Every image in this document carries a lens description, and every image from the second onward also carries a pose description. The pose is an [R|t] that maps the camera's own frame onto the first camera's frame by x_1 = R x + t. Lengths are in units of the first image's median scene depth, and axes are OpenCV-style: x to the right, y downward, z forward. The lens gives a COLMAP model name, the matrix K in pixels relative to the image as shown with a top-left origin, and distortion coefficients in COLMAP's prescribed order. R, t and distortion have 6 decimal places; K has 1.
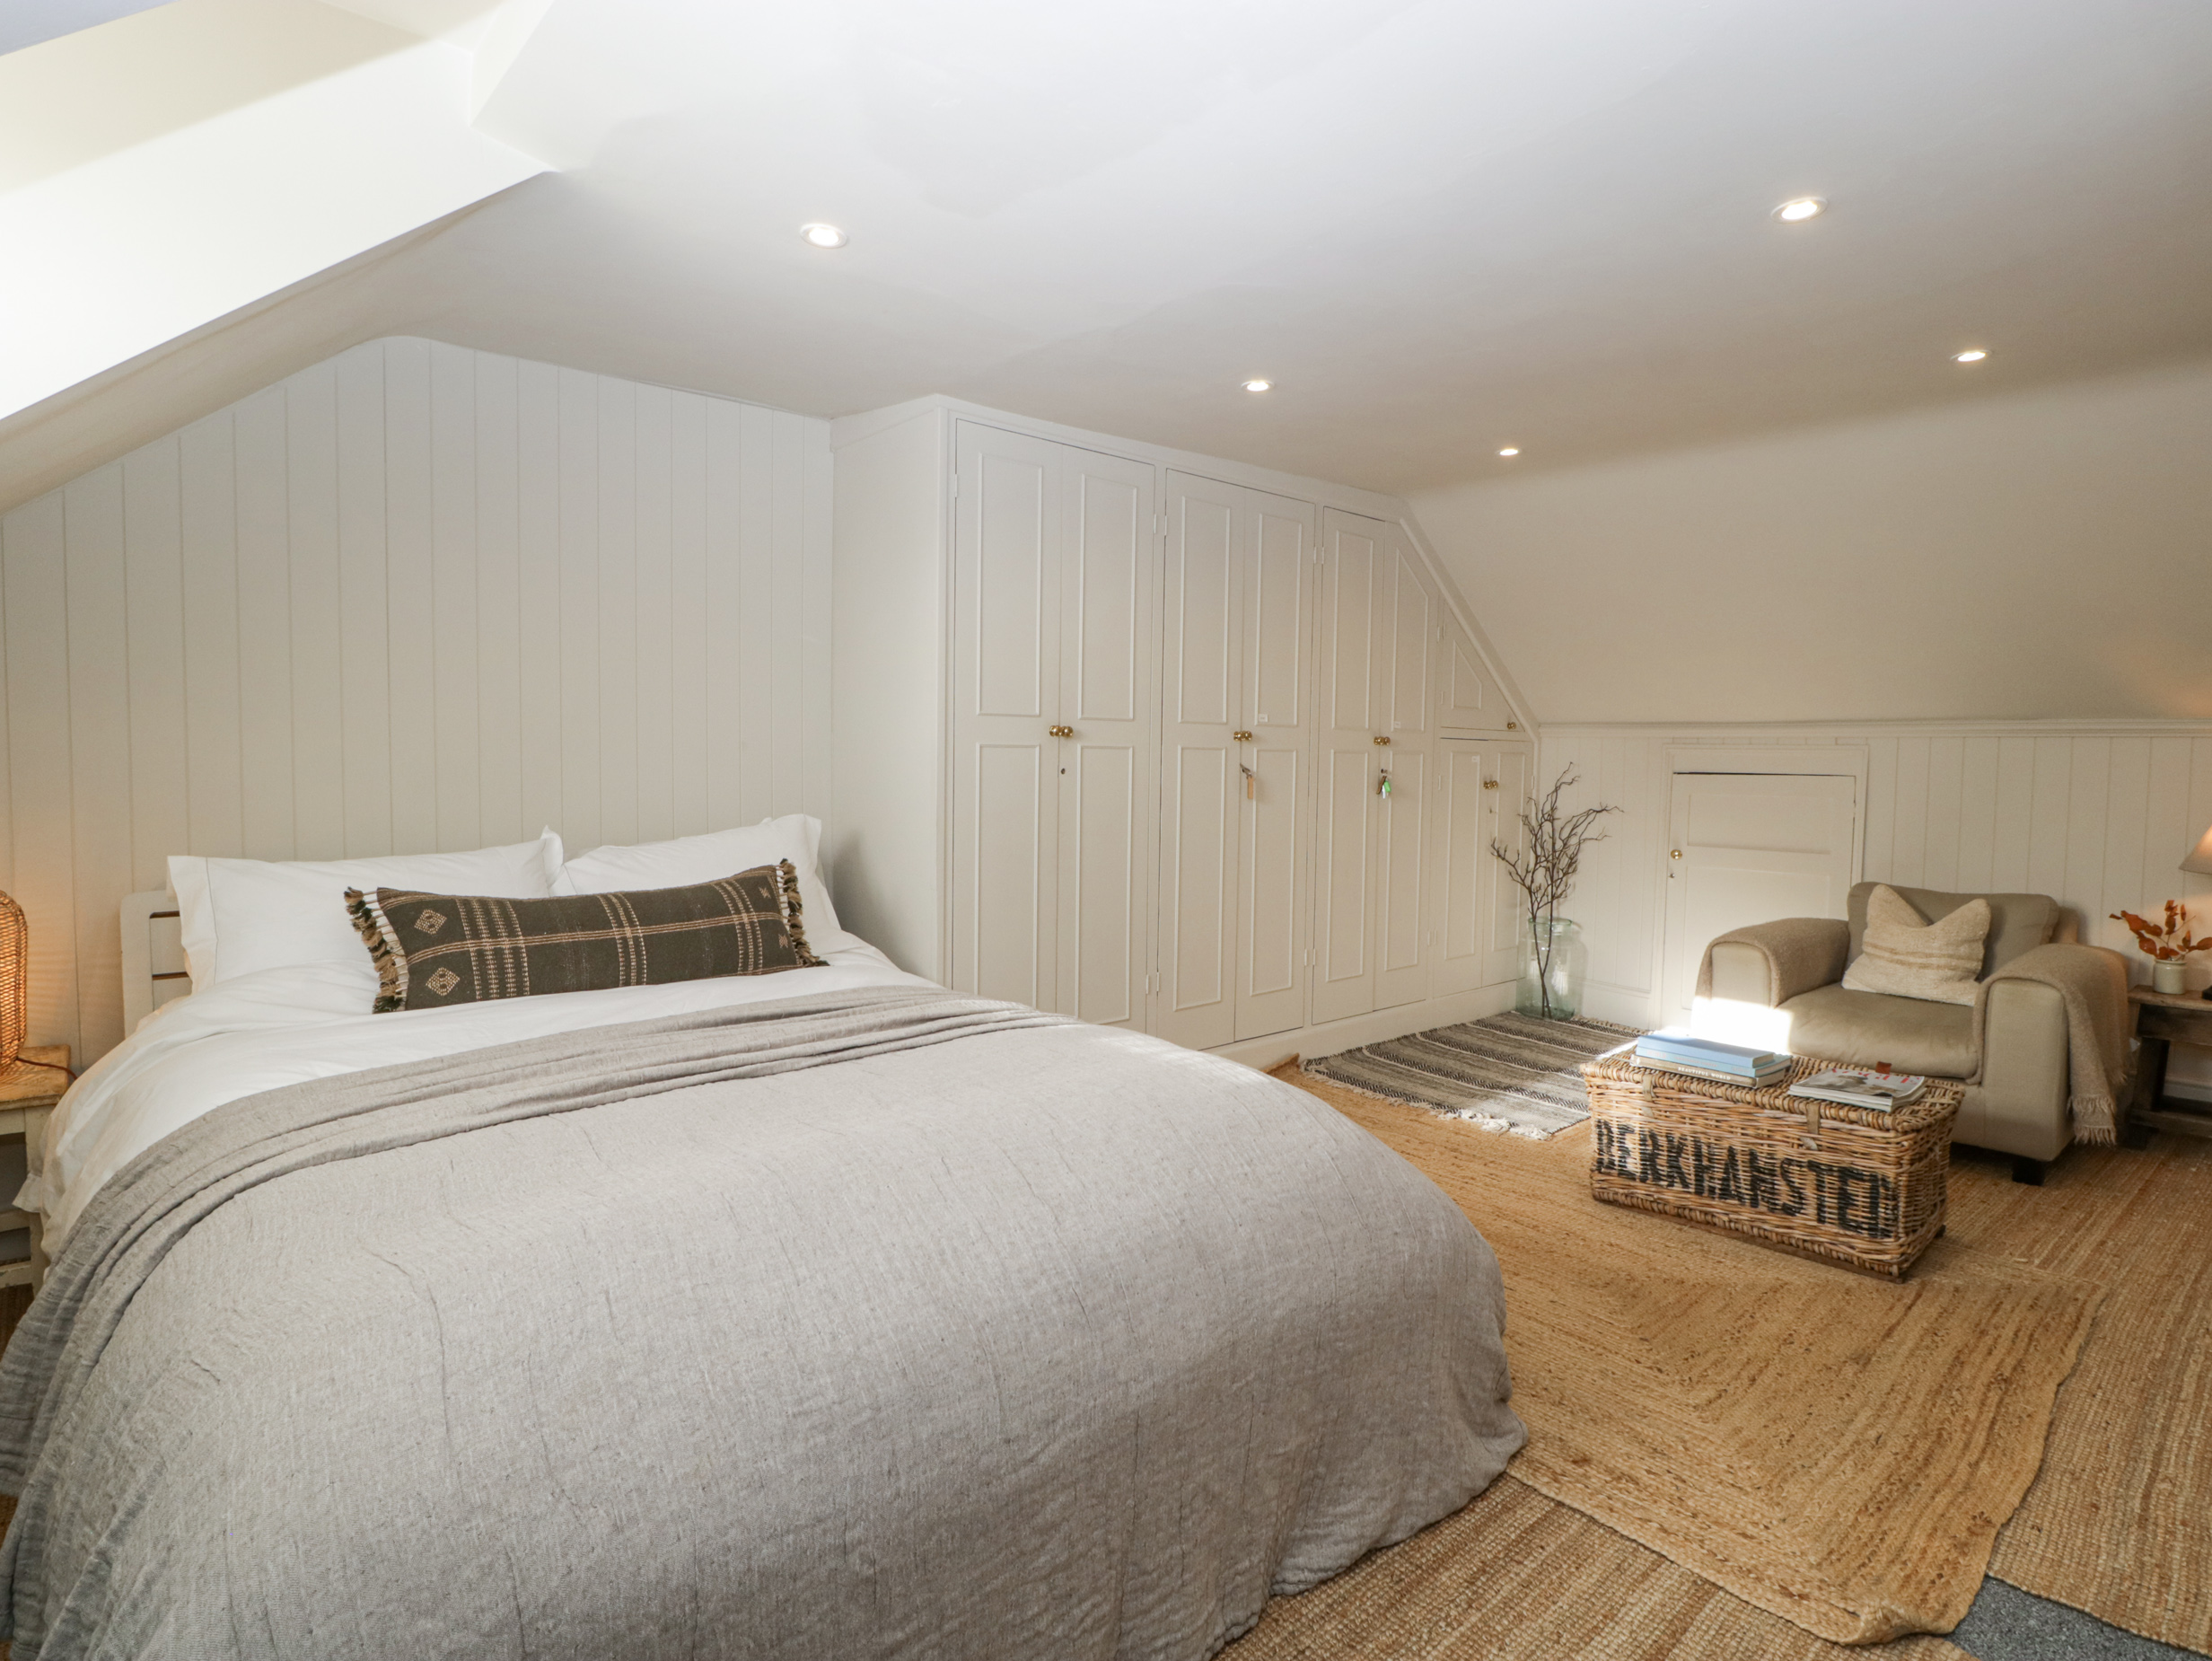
lens RADIAL K [[1149.0, 0, 1102.3], [0, 1149.0, 826.8], [0, 0, 1]] dist [0.000103, -0.011182]
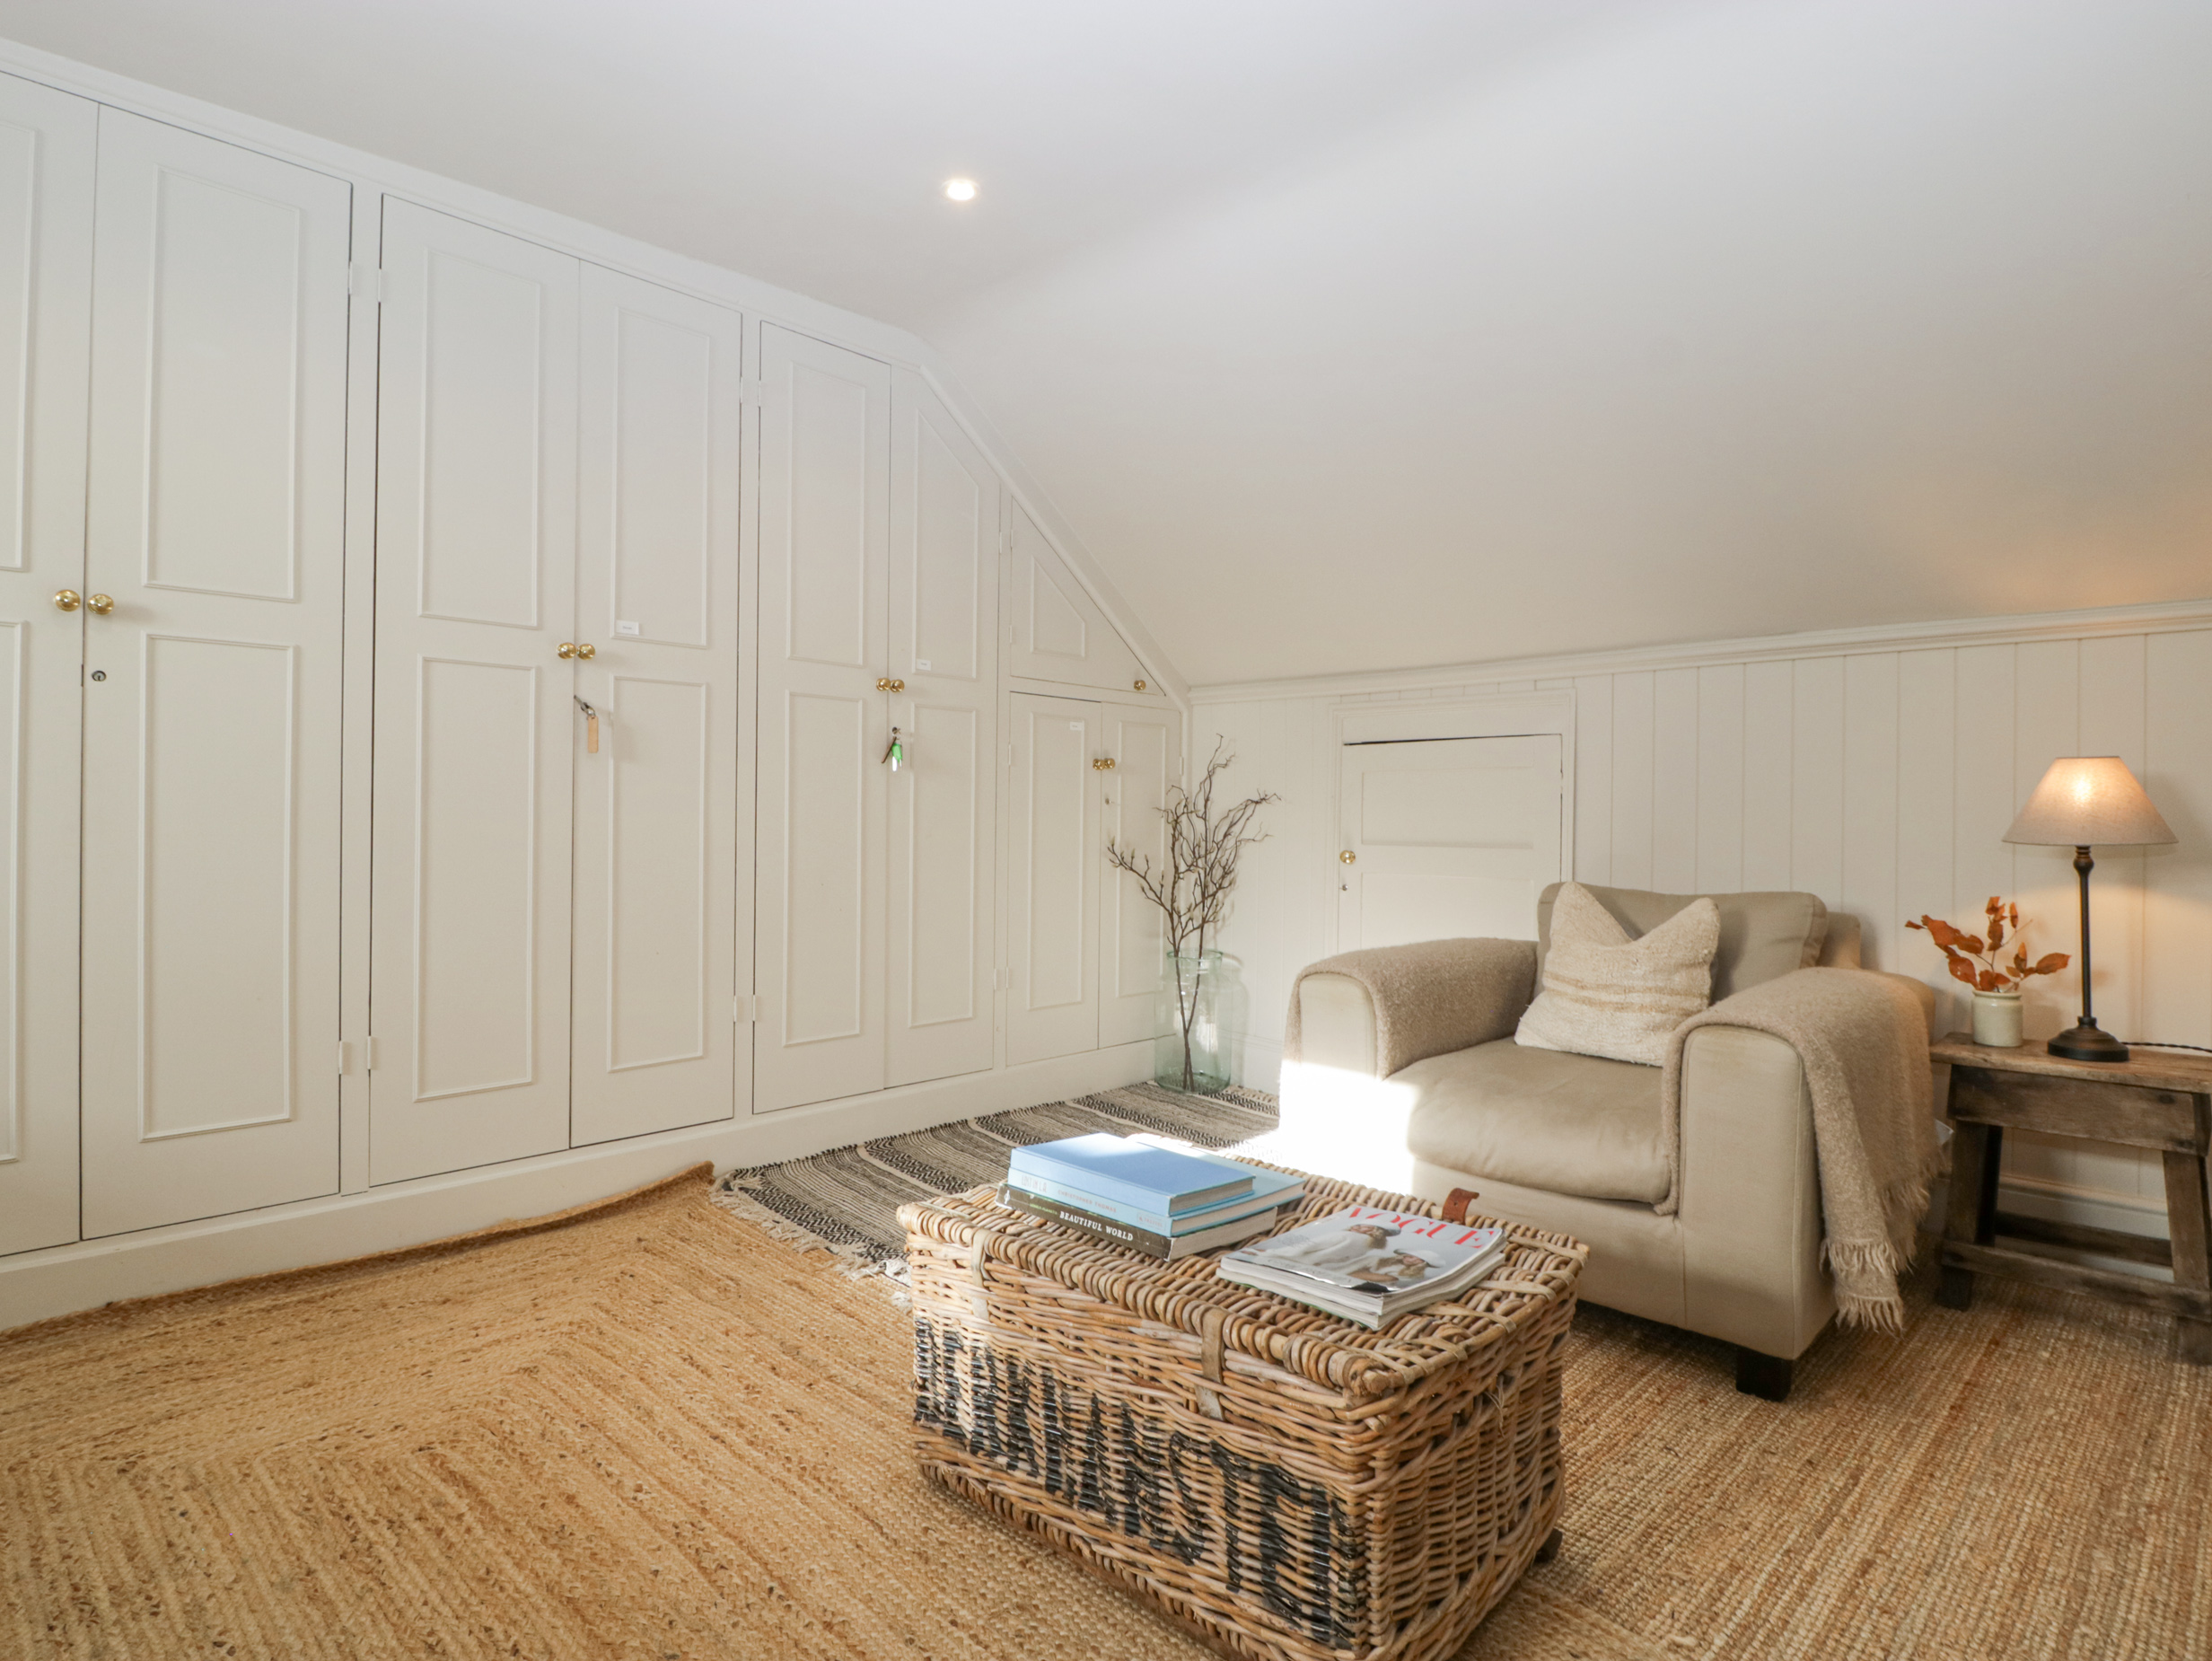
lens RADIAL K [[1149.0, 0, 1105.9], [0, 1149.0, 827.8], [0, 0, 1]] dist [0.000103, -0.011182]
pose [[0.997308, -0.003406, 0.073247, 0.413602], [0.007089, 0.998720, -0.050088, 0.056536], [-0.072982, 0.050472, 0.996055, 0.415315]]
